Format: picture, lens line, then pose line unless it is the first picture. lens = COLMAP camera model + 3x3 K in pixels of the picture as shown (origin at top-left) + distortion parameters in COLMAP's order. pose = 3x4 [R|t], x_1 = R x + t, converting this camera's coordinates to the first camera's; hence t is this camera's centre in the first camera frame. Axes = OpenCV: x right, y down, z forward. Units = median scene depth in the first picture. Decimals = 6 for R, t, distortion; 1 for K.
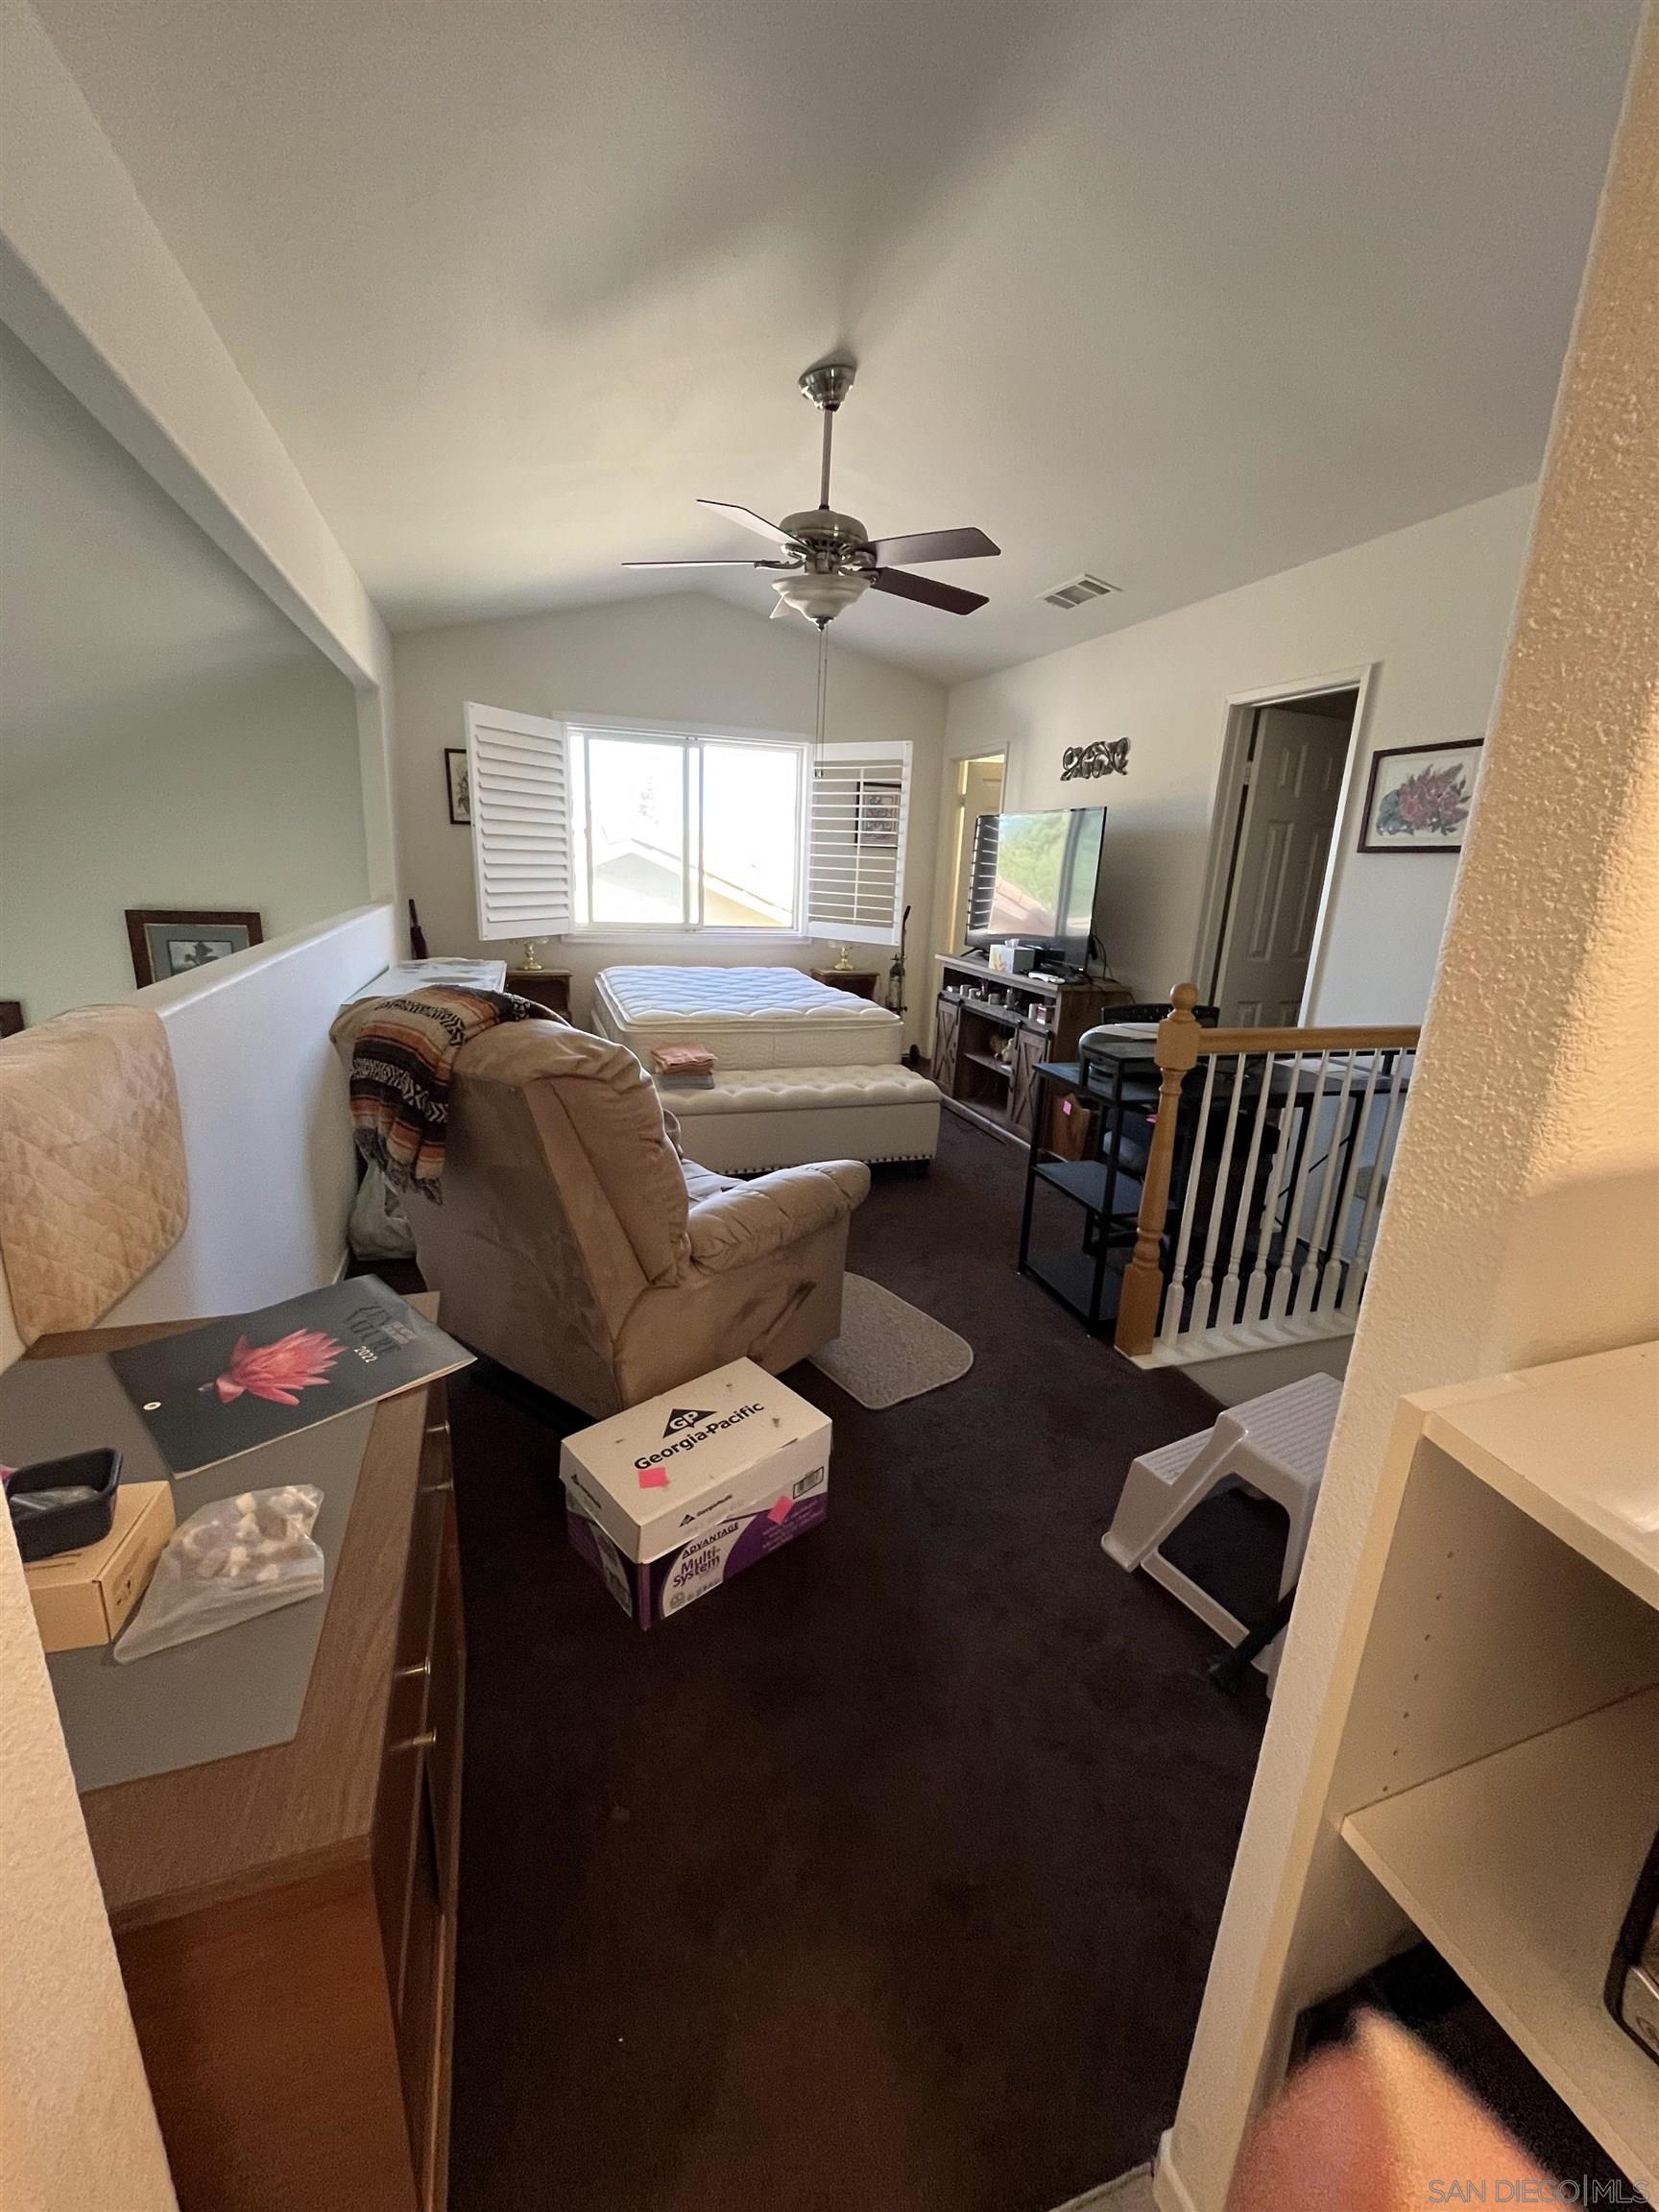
lens RADIAL K [[894.2, 0, 840.0], [0, 894.2, 1106.9], [0, 0, 1]] dist [-0.003412, 0.000264]
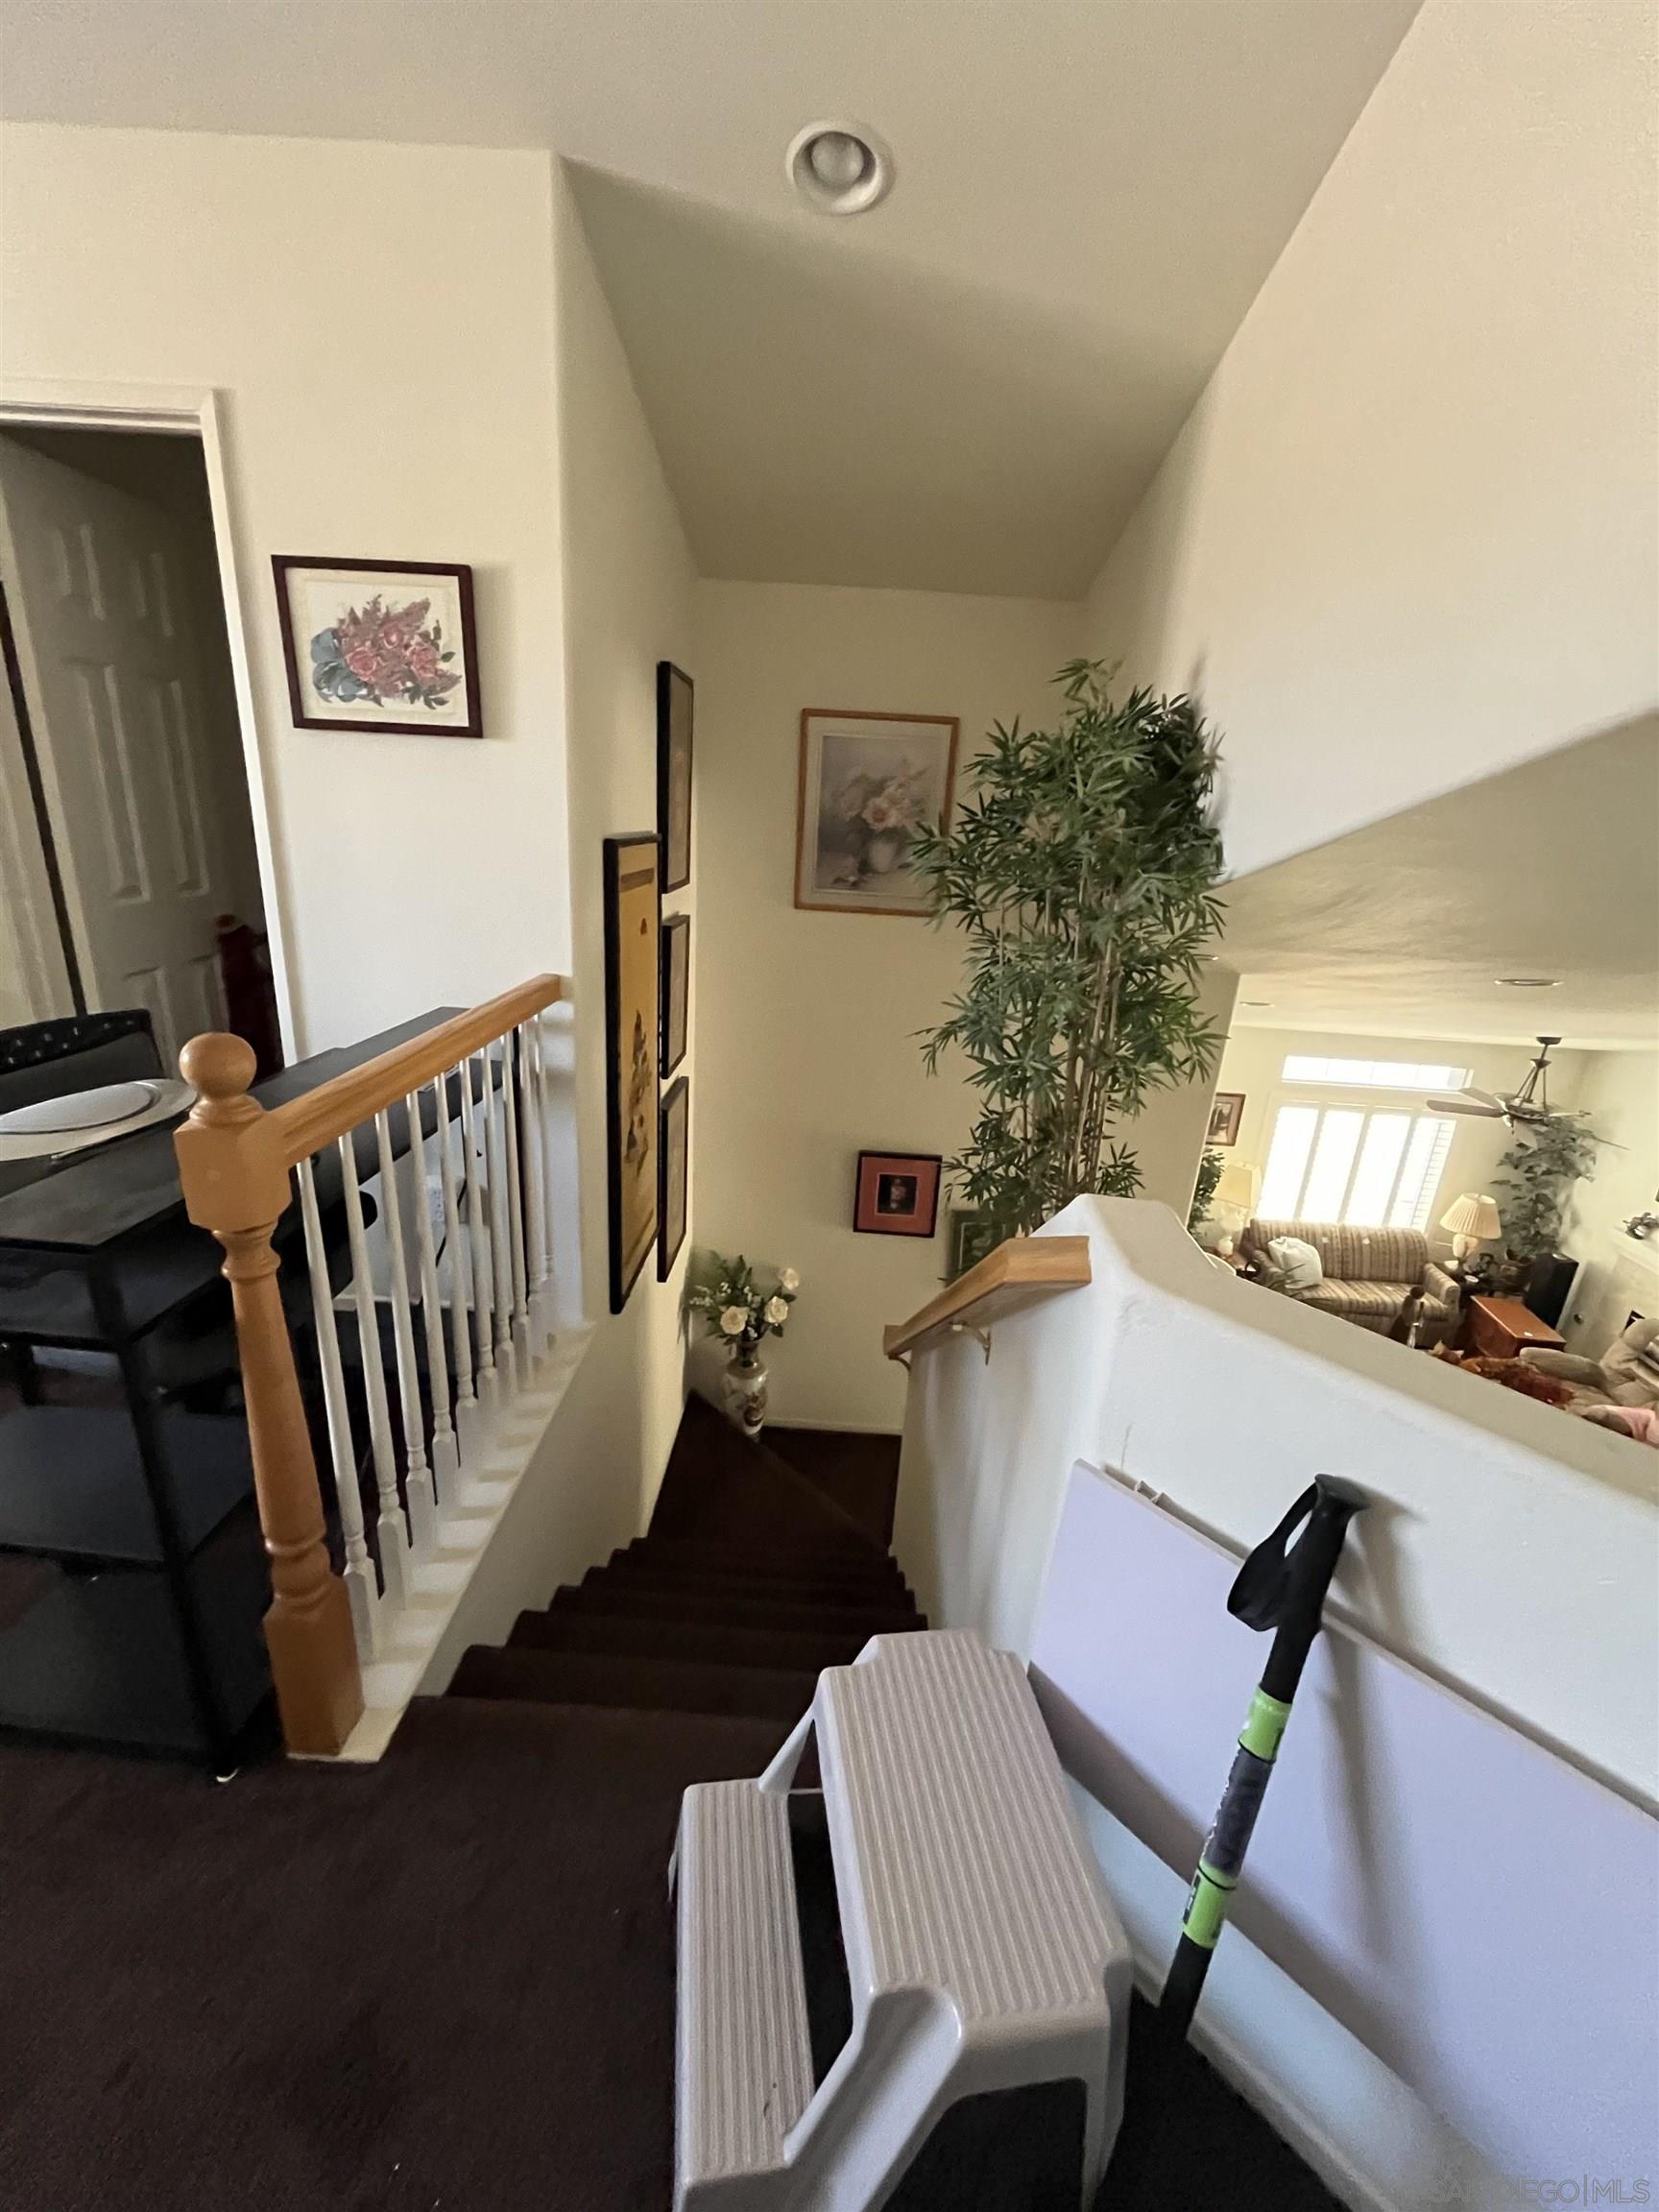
lens RADIAL K [[894.2, 0, 832.7], [0, 894.2, 1105.9], [0, 0, 1]] dist [-0.003412, 0.000264]
pose [[0.365465, -0.316323, 0.875429, 0.088965], [0.202642, 0.944967, 0.256853, -0.125118], [-0.908500, 0.083528, 0.409452, 0.446232]]
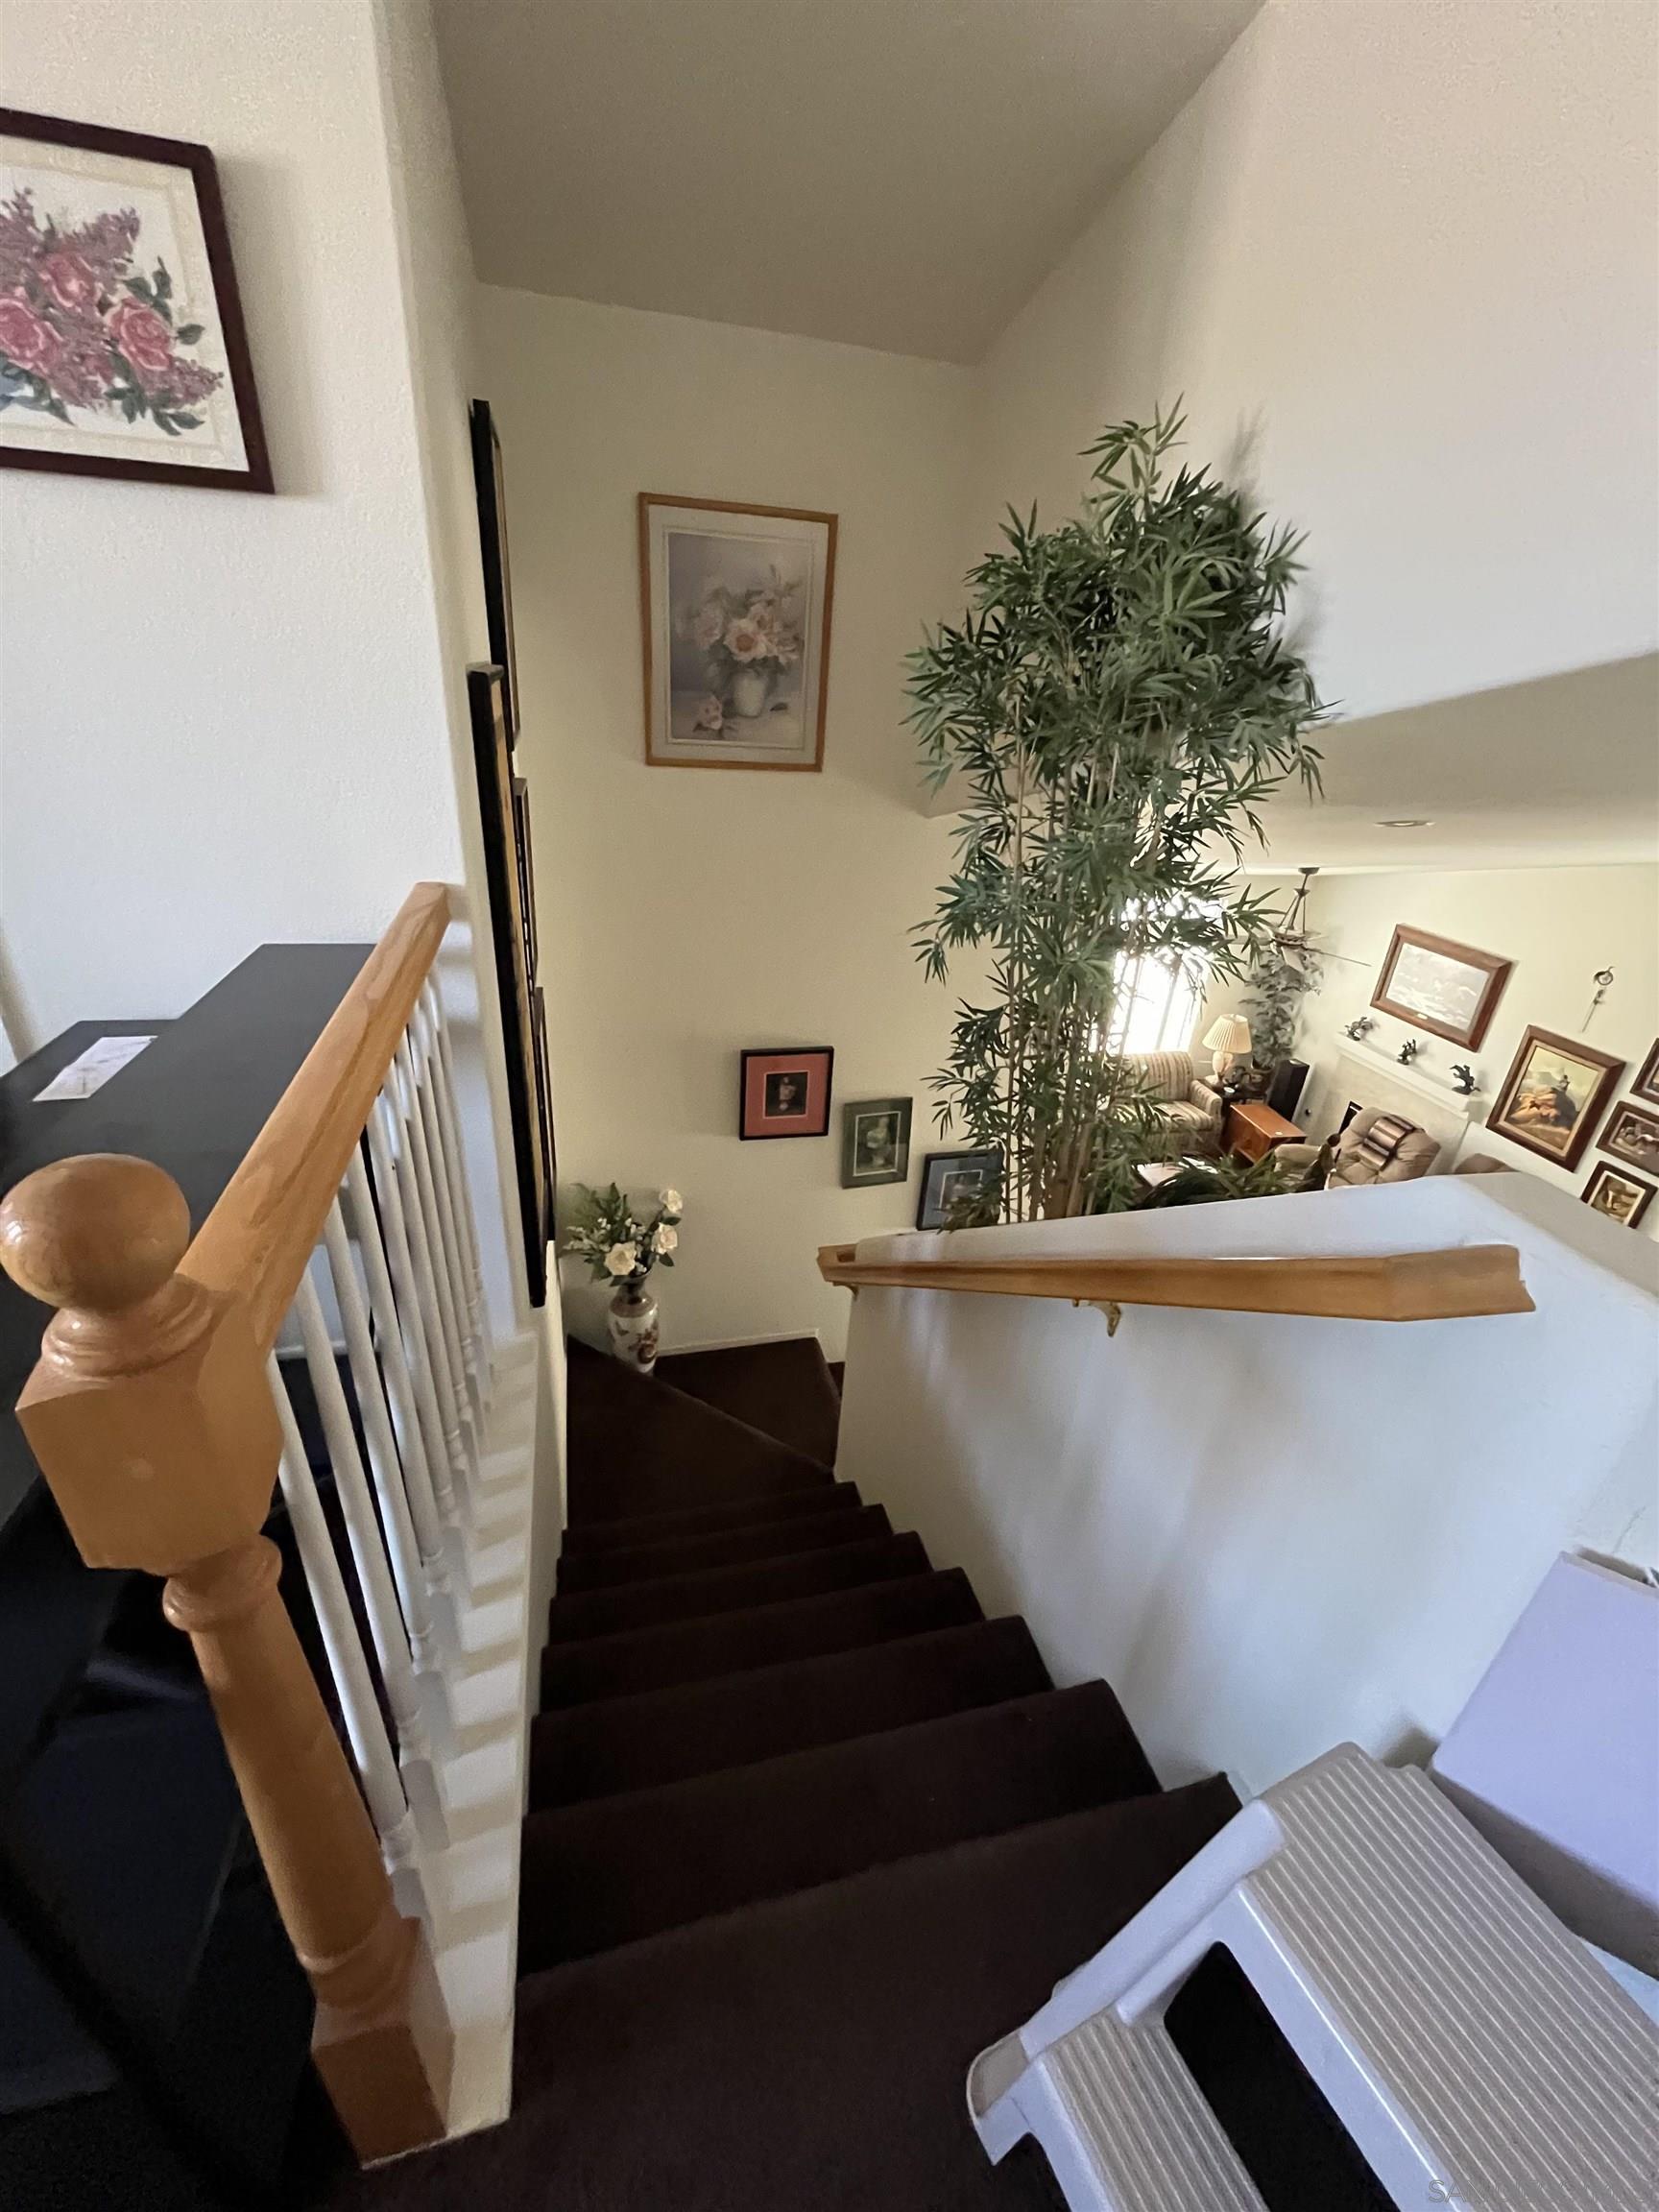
lens RADIAL K [[894.2, 0, 829.8], [0, 894.2, 1104.7], [0, 0, 1]] dist [-0.003412, 0.000264]
pose [[0.086564, -0.478973, 0.873551, 0.203508], [0.201411, 0.867150, 0.455505, -0.160470], [-0.975674, 0.136513, 0.171535, 0.658962]]
